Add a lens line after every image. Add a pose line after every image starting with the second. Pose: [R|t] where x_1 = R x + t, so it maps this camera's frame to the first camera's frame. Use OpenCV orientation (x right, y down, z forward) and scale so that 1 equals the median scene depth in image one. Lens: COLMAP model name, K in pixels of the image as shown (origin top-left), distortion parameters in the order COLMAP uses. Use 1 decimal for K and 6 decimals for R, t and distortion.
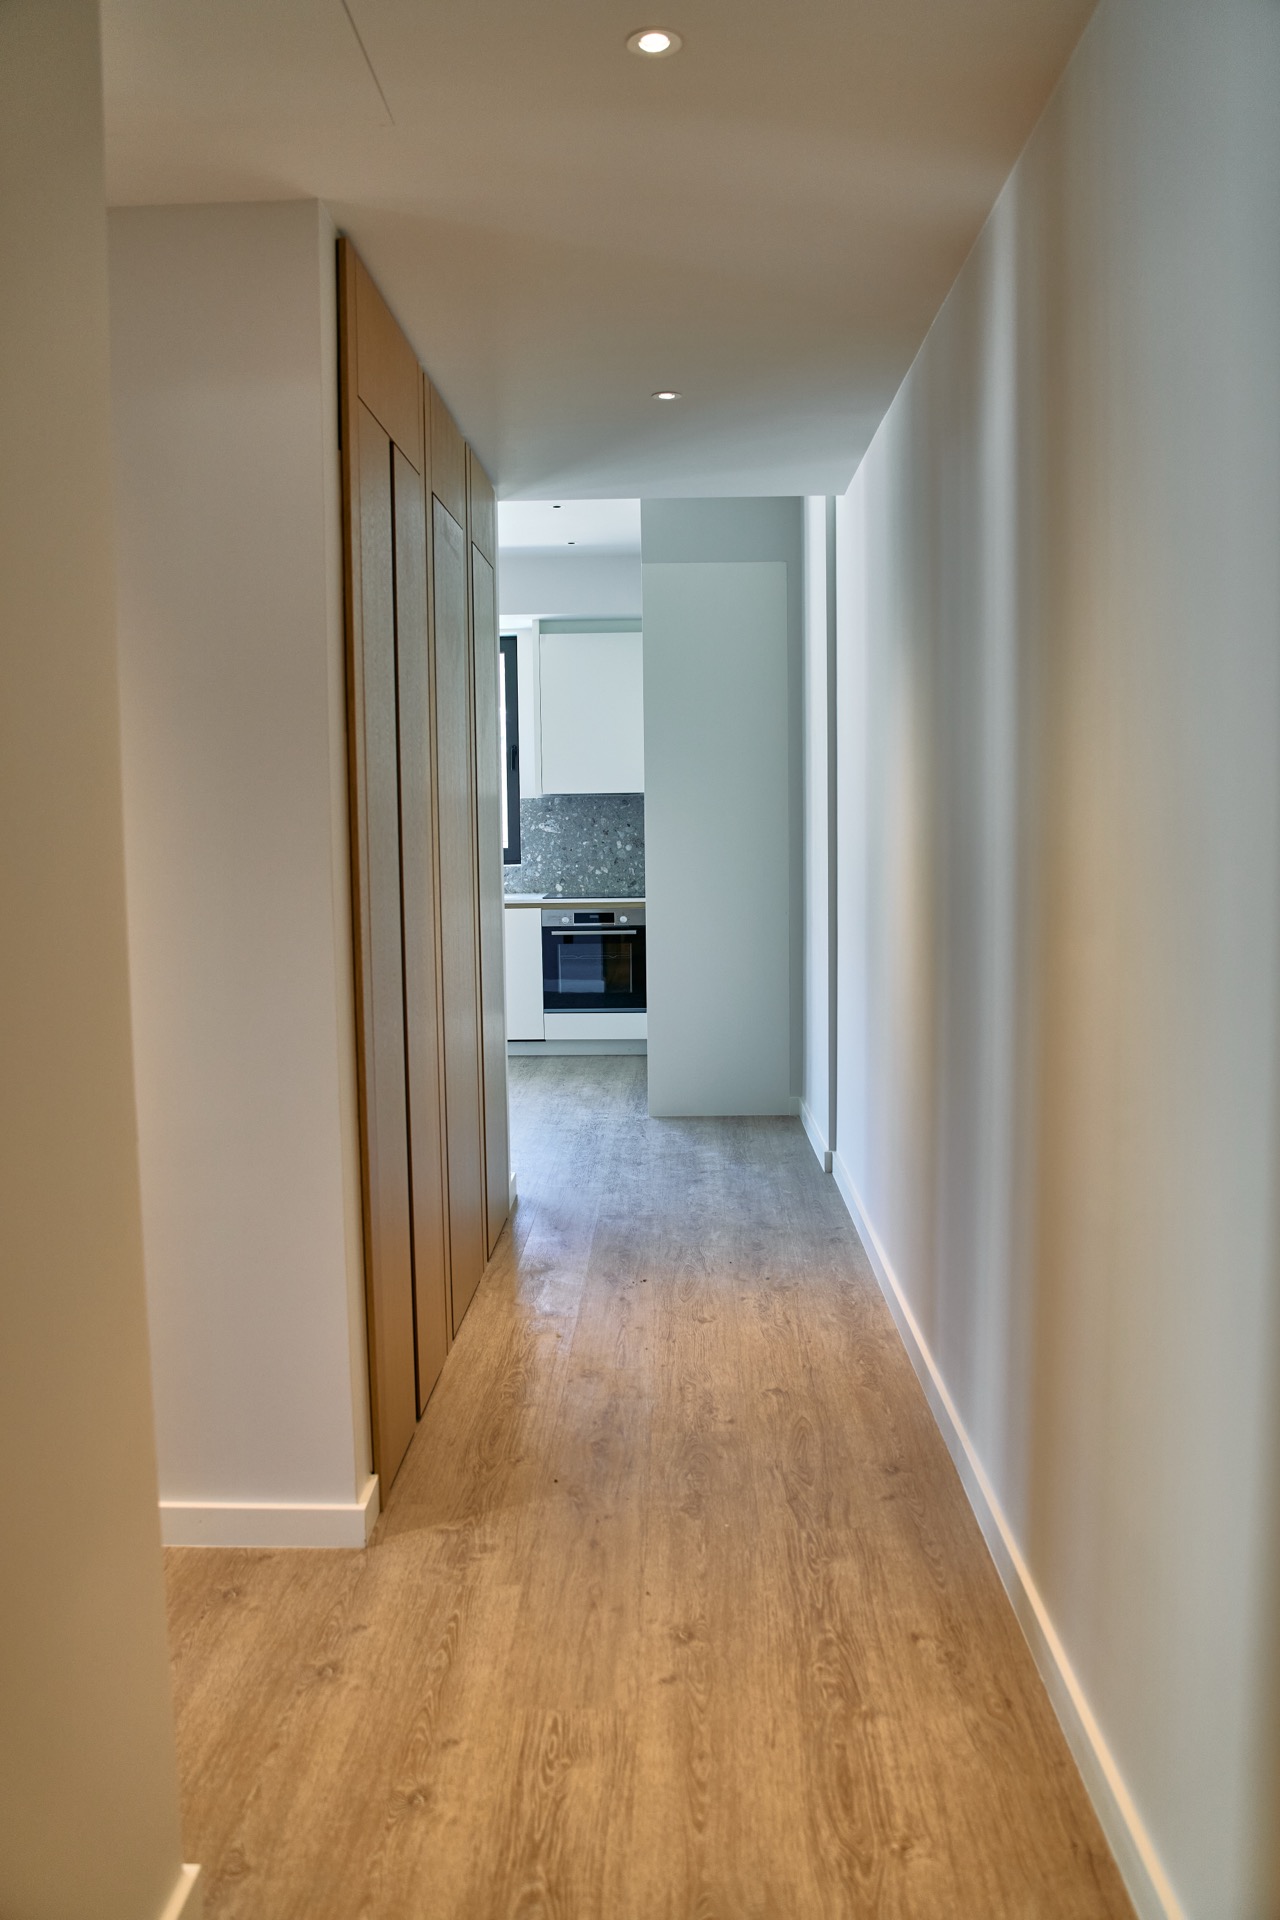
lens RADIAL K [[1550.7, 0, 642.8], [0, 1550.7, 960.6], [0, 0, 1]] dist [-0.108125, 0.064508]
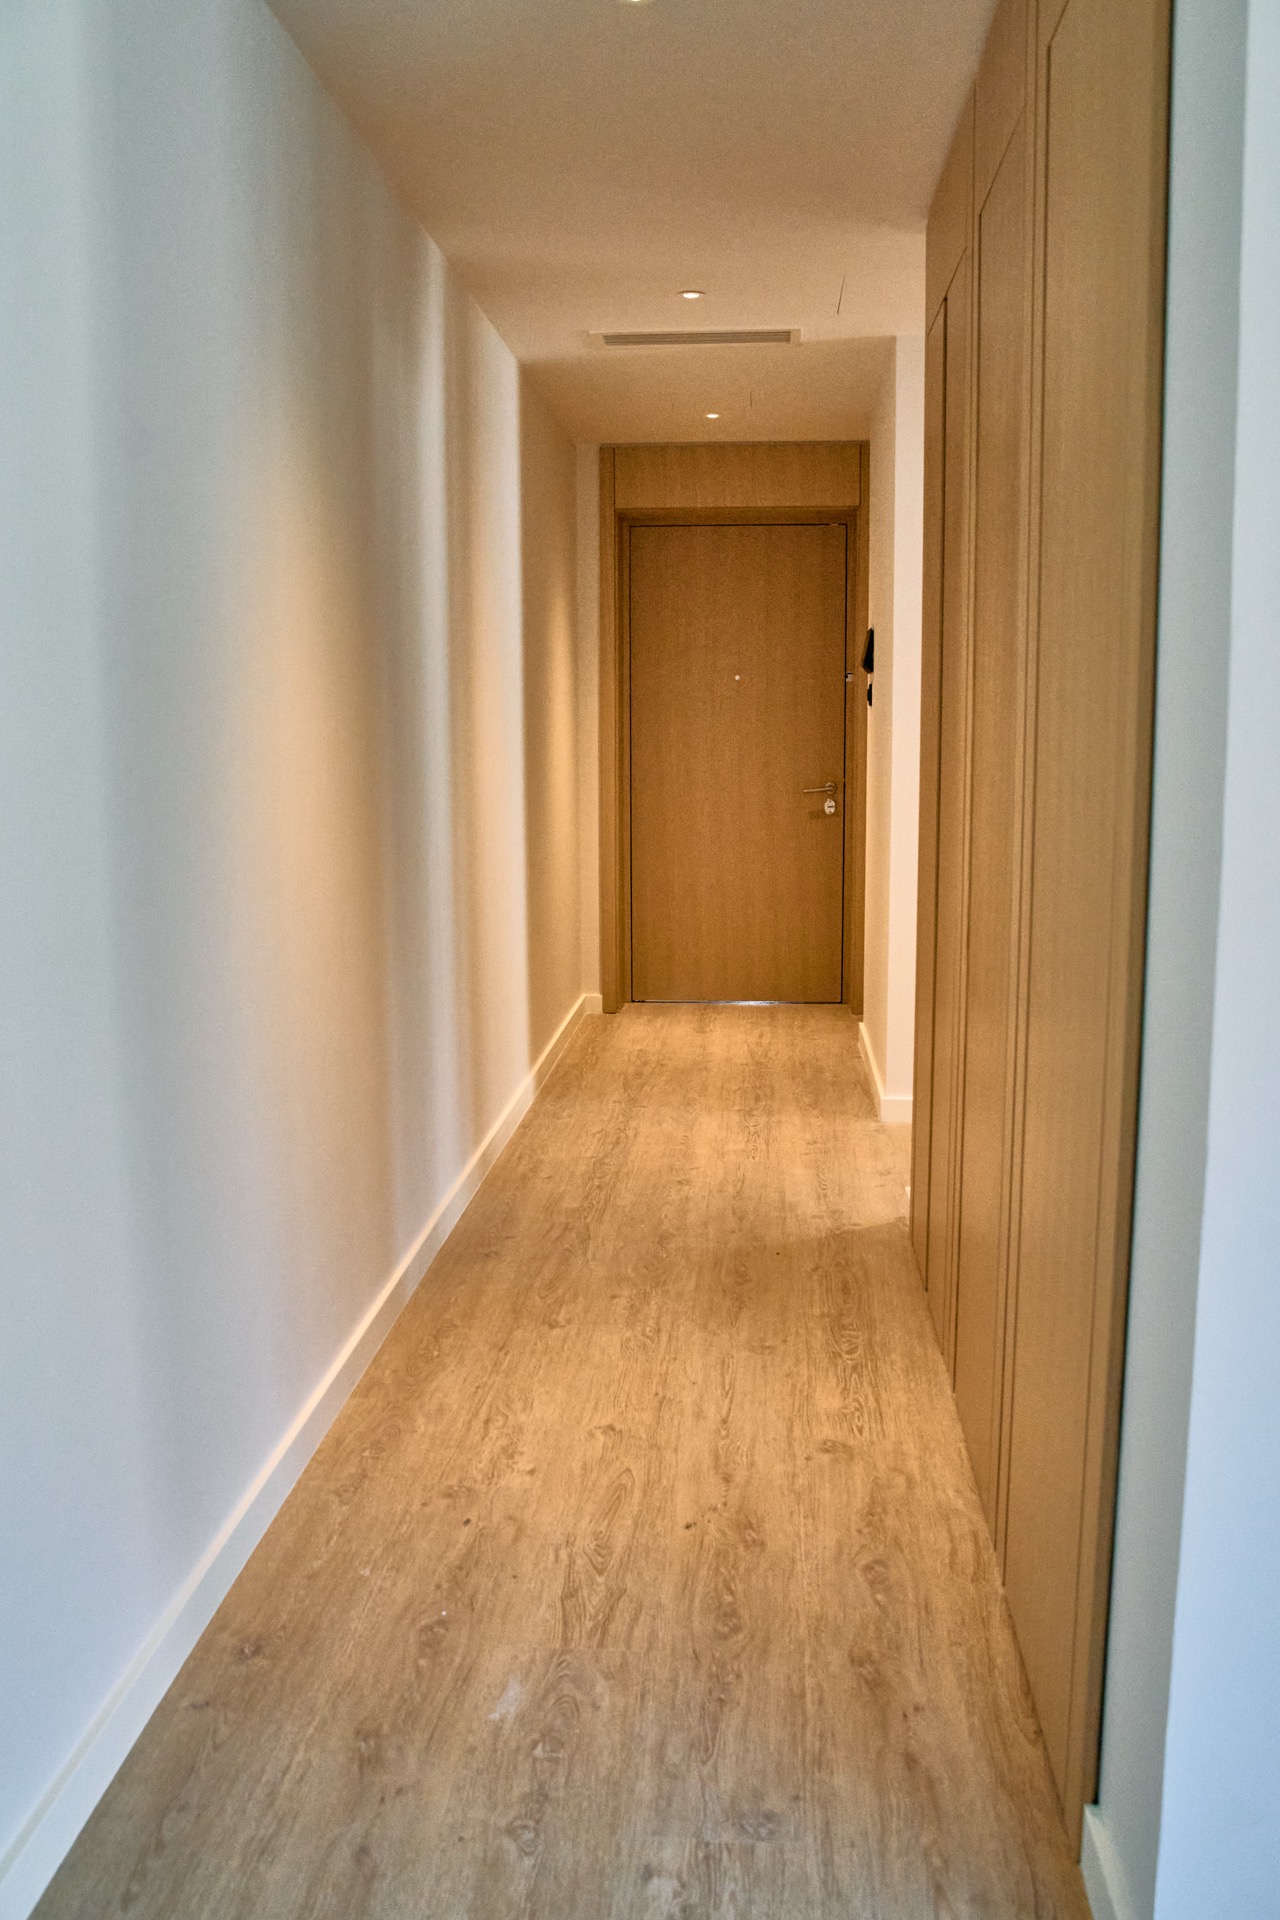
lens RADIAL K [[1550.7, 0, 643.6], [0, 1550.7, 960.0], [0, 0, 1]] dist [-0.108125, 0.064508]
pose [[-0.998424, 0.007403, 0.055630, -0.018410], [0.021080, 0.968145, 0.249500, -0.157291], [-0.052011, 0.250280, -0.966776, 1.835936]]
